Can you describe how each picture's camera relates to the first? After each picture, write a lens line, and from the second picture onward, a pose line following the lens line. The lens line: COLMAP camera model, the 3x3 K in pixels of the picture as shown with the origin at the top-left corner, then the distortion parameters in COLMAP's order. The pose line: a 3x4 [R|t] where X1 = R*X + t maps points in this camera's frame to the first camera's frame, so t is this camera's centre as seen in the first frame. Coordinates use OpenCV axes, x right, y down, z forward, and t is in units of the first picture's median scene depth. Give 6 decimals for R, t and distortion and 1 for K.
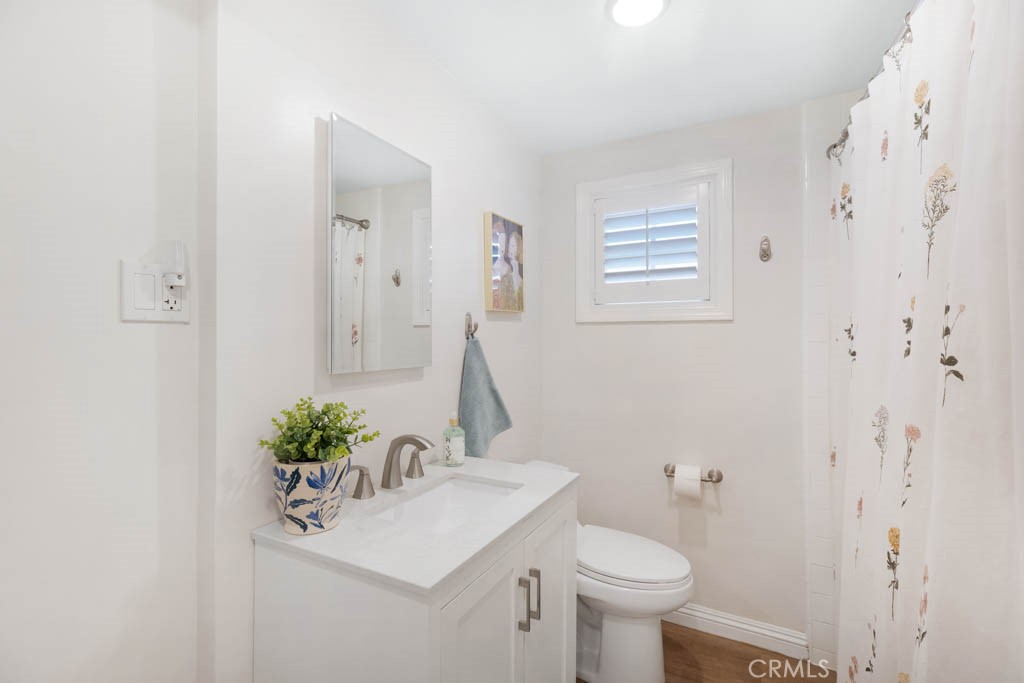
lens RADIAL K [[459.7, 0, 508.2], [0, 459.7, 337.6], [0, 0, 1]] dist [0.009073, -0.002401]
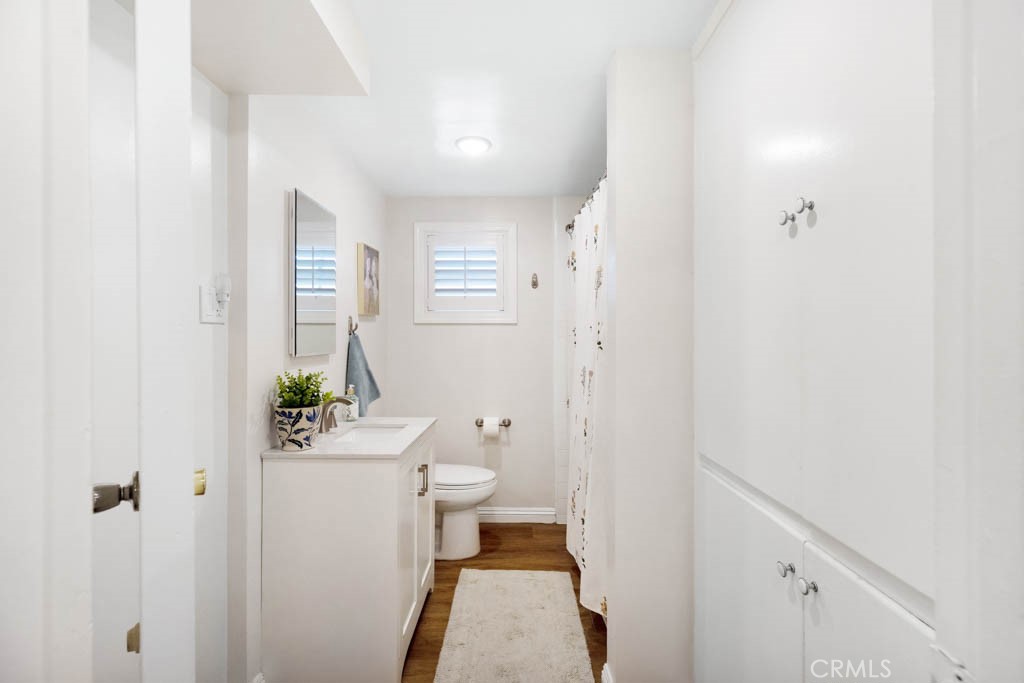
lens RADIAL K [[459.7, 0, 512.3], [0, 459.7, 341.0], [0, 0, 1]] dist [0.009073, -0.002401]
pose [[0.889680, -0.003511, 0.456571, -0.285995], [-0.002218, 0.999925, 0.012011, 0.003475], [-0.456580, -0.011698, 0.889606, -0.461405]]
